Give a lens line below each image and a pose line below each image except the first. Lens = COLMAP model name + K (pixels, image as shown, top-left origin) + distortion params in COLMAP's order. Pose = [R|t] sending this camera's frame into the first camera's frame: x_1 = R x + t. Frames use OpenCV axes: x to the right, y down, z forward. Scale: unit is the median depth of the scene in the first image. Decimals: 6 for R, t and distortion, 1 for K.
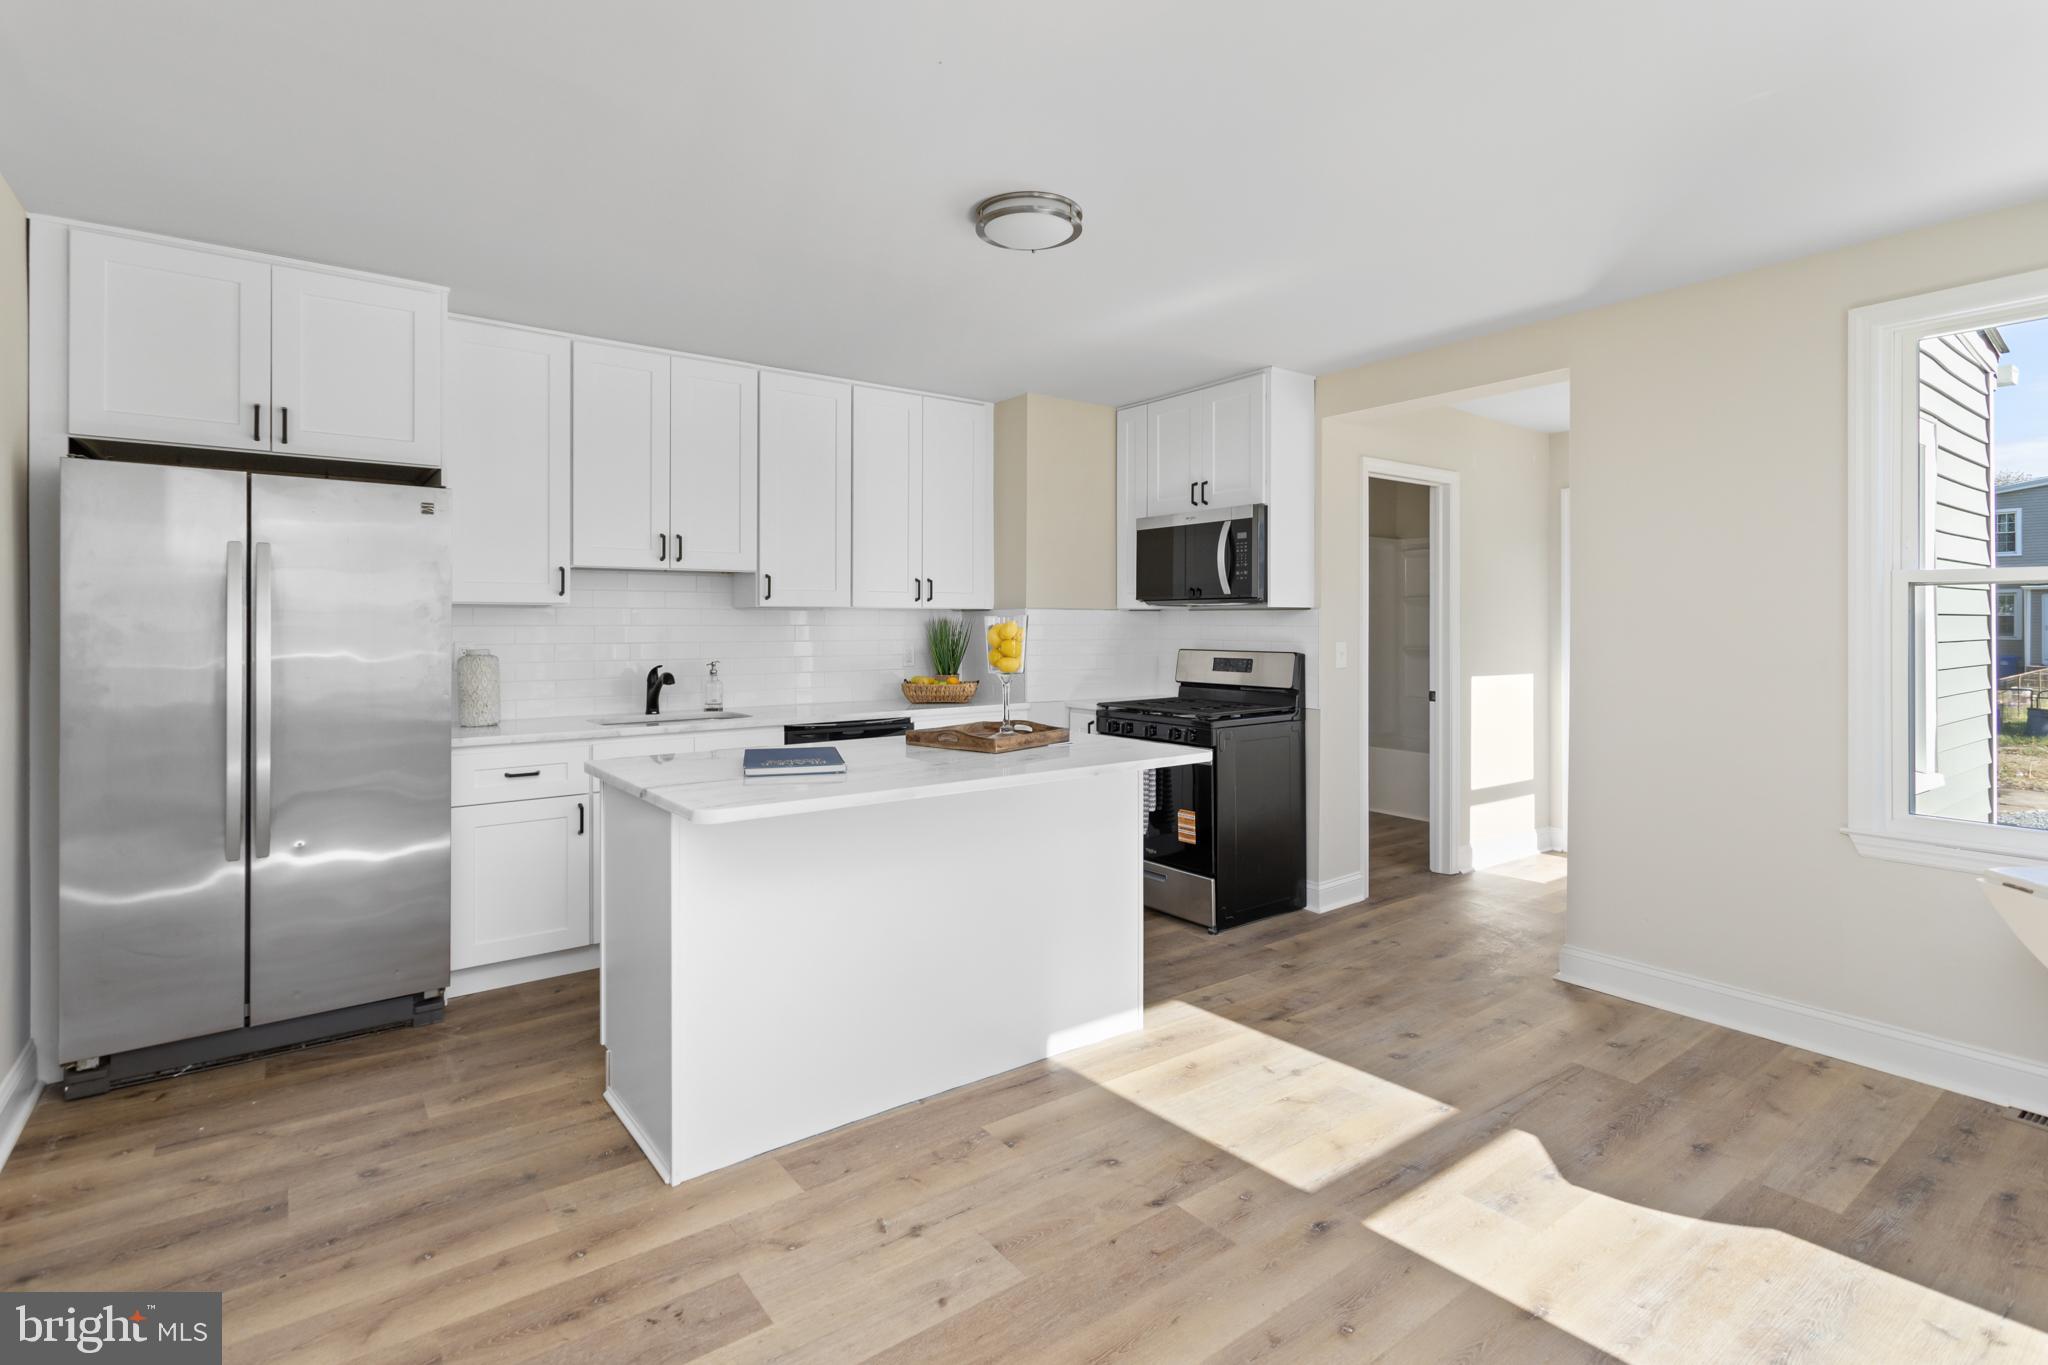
lens RADIAL K [[982.0, 0, 1028.6], [0, 982.0, 622.6], [0, 0, 1]] dist [-0.000817, 0.000526]
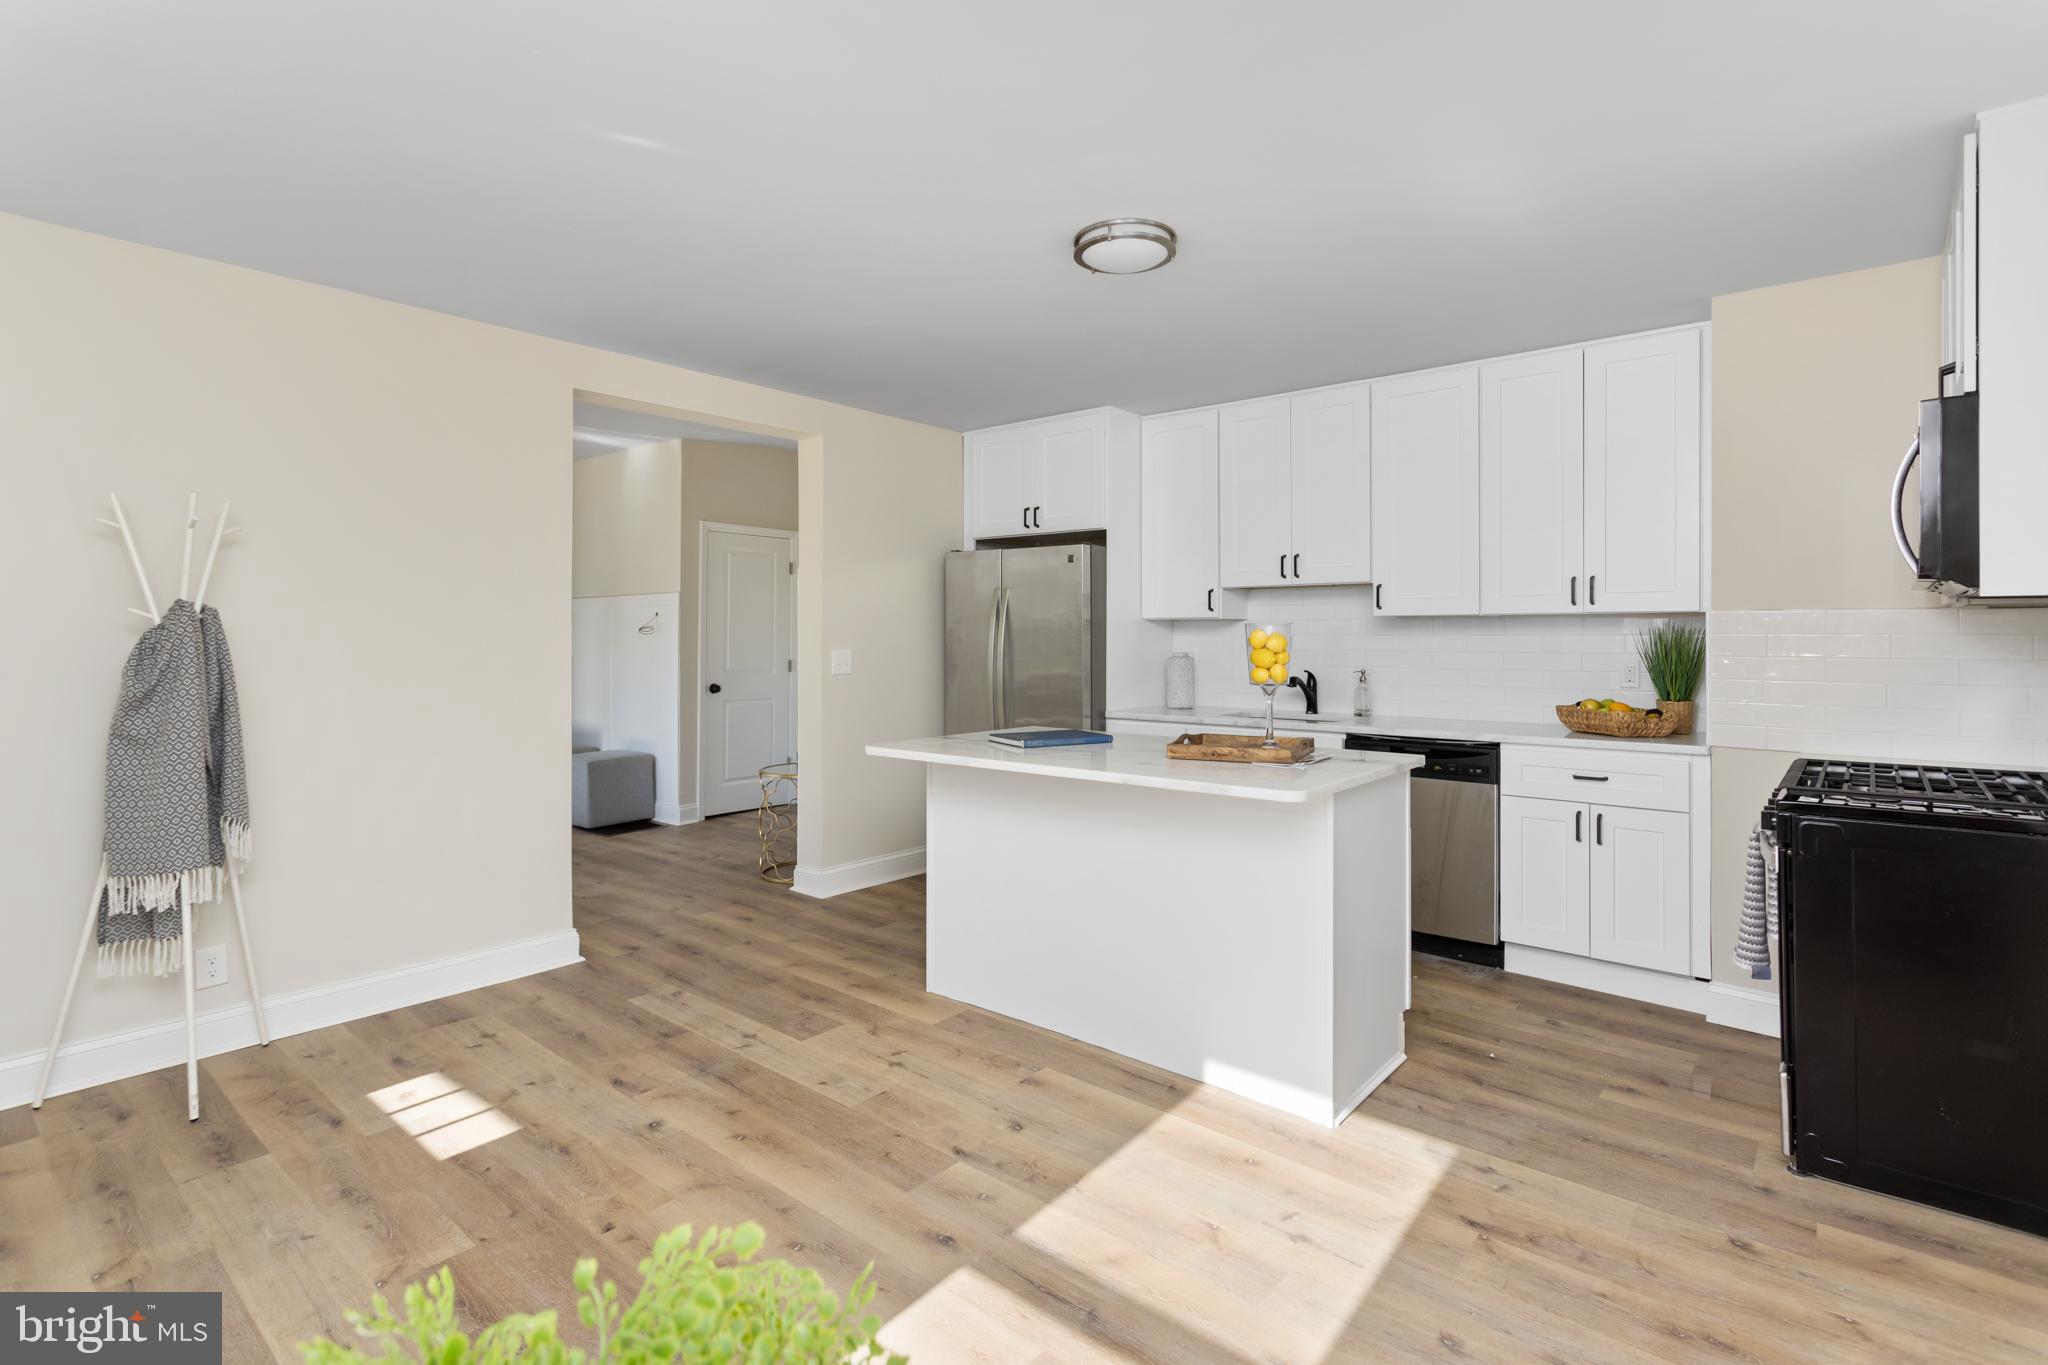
lens RADIAL K [[982.0, 0, 1028.6], [0, 982.0, 622.6], [0, 0, 1]] dist [-0.000817, 0.000526]
pose [[0.223750, -0.009189, -0.974603, 1.117834], [0.003586, 0.999957, -0.008605, -0.003088], [0.974640, -0.001570, 0.223773, 0.741622]]
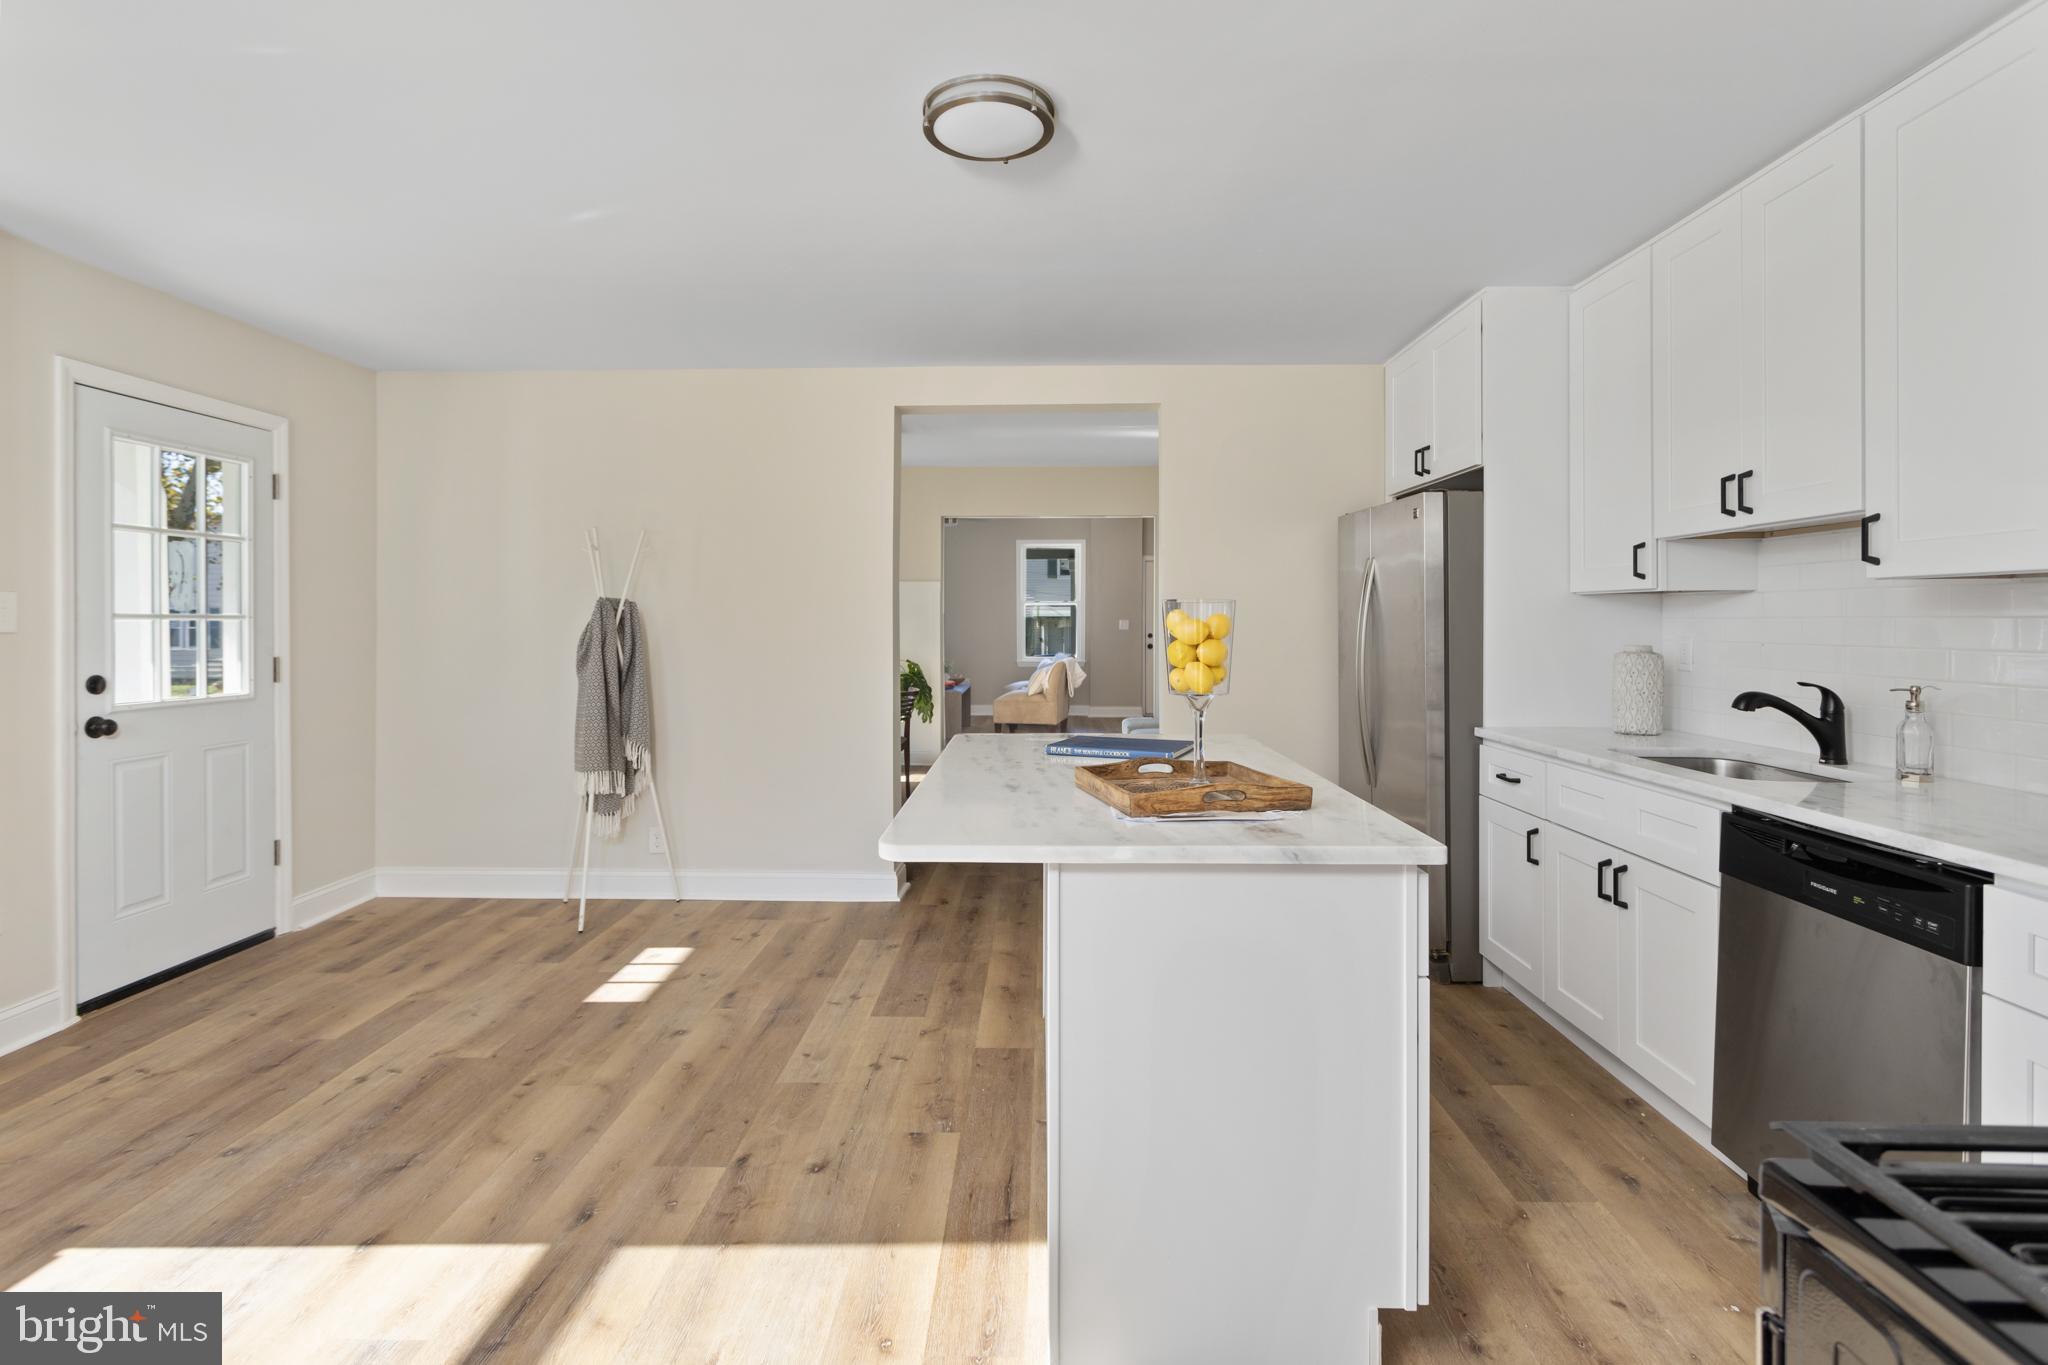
lens RADIAL K [[982.0, 0, 1028.6], [0, 982.0, 622.6], [0, 0, 1]] dist [-0.000817, 0.000526]
pose [[-0.625858, 0.004525, -0.779924, 0.687266], [0.005566, 0.999984, 0.001336, 0.005875], [0.779917, -0.003505, -0.625873, 1.715457]]
